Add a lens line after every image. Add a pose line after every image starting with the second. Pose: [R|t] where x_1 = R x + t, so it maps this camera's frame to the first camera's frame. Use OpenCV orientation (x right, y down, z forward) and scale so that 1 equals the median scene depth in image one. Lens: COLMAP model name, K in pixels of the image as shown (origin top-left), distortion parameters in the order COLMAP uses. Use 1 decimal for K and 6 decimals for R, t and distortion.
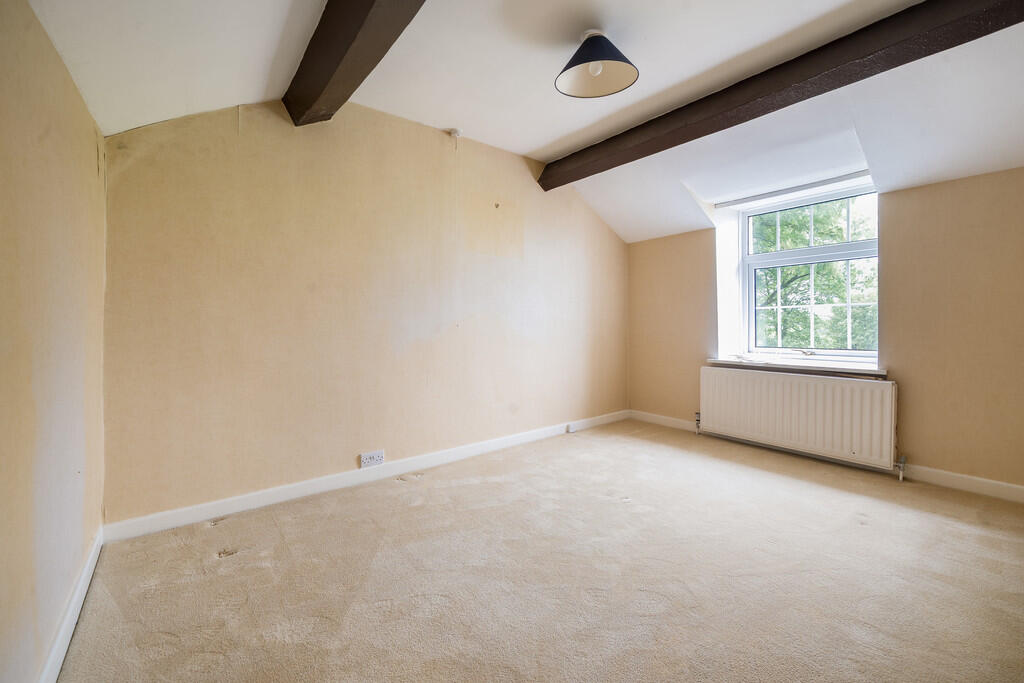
lens RADIAL K [[434.3, 0, 512.4], [0, 434.3, 331.5], [0, 0, 1]] dist [-0.000286, 0.000120]
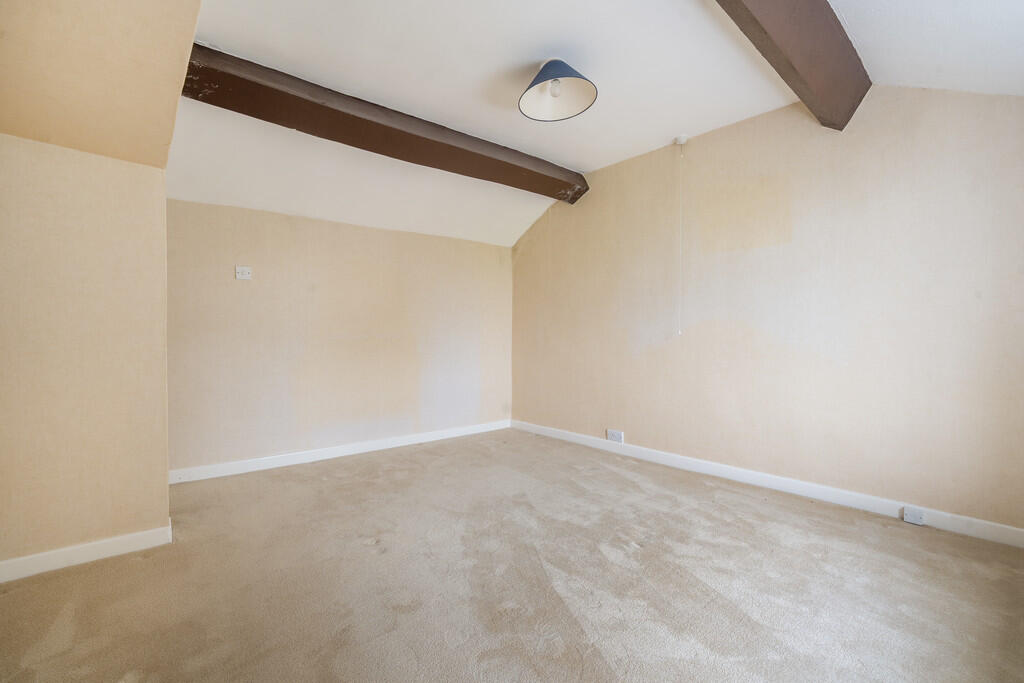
lens RADIAL K [[434.3, 0, 512.3], [0, 434.3, 343.6], [0, 0, 1]] dist [-0.000286, 0.000120]
pose [[0.059297, 0.040982, -0.997399, 0.931530], [-0.011718, 0.999117, 0.040356, -0.030984], [0.998172, 0.009295, 0.059725, 0.609565]]
